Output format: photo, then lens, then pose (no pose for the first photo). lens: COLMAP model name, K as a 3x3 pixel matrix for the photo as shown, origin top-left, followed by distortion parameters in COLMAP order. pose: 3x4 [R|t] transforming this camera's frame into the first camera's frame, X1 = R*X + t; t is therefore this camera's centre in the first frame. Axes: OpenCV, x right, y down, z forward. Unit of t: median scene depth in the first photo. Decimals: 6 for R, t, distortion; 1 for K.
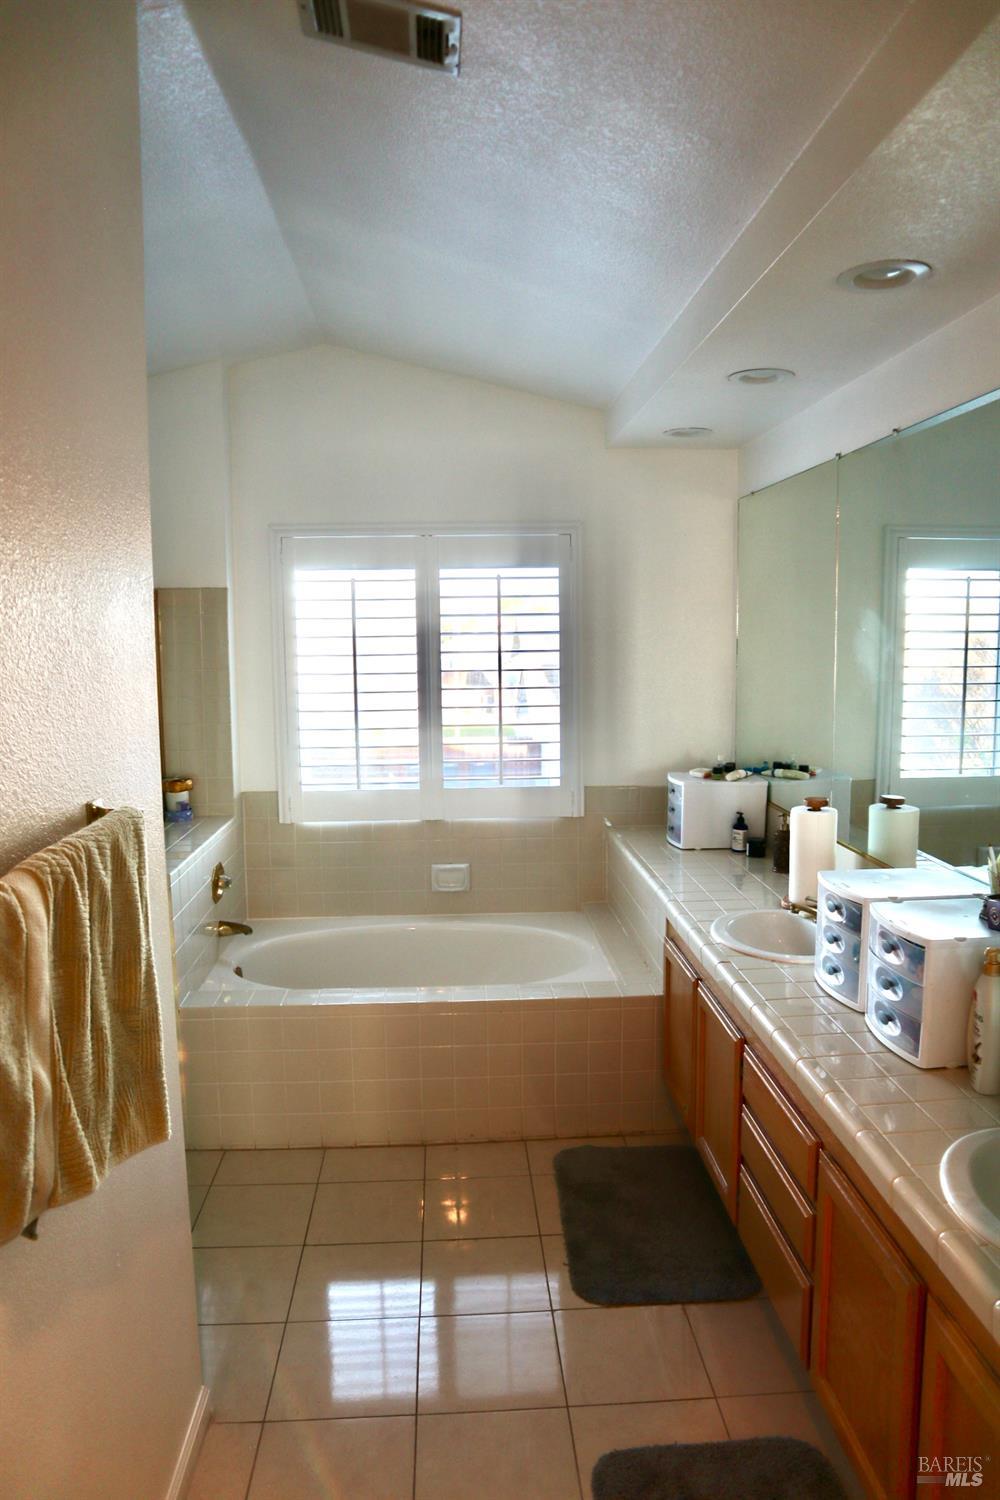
lens RADIAL K [[1037.3, 0, 500.0], [0, 1037.3, 750.0], [0, 0, 1]] dist [-0.124163, 0.076145]
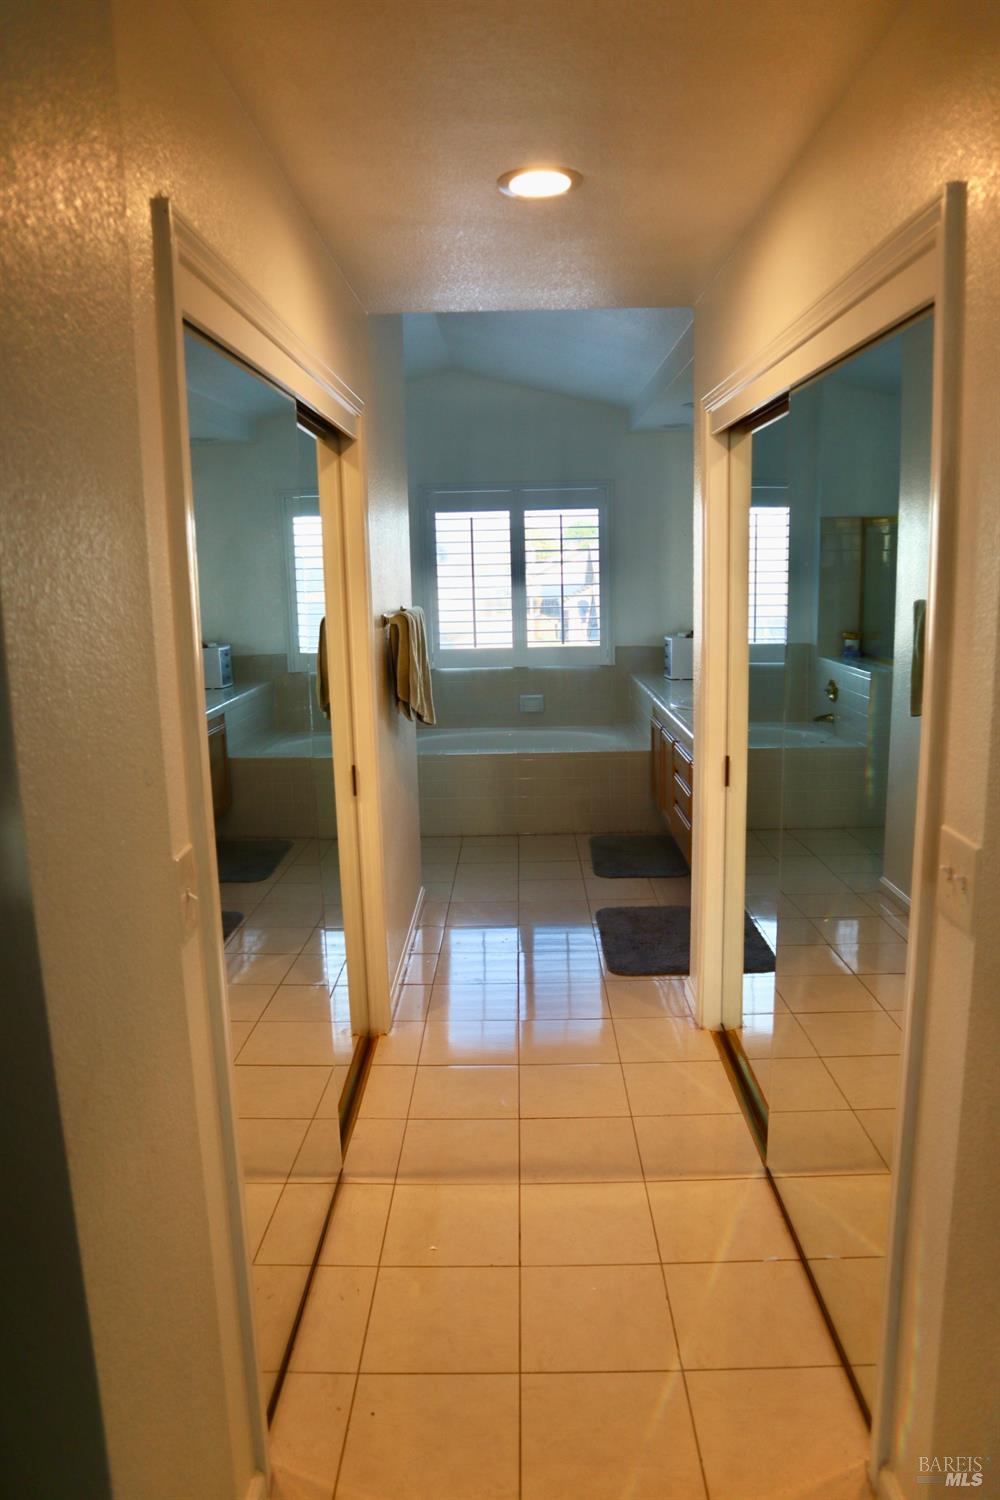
lens RADIAL K [[1037.3, 0, 500.0], [0, 1037.3, 750.0], [0, 0, 1]] dist [-0.124163, 0.076145]
pose [[0.997219, 0.001366, -0.074521, 0.024808], [0.003059, 0.998240, 0.059225, 0.104946], [0.074470, -0.059288, 0.995459, -0.644026]]
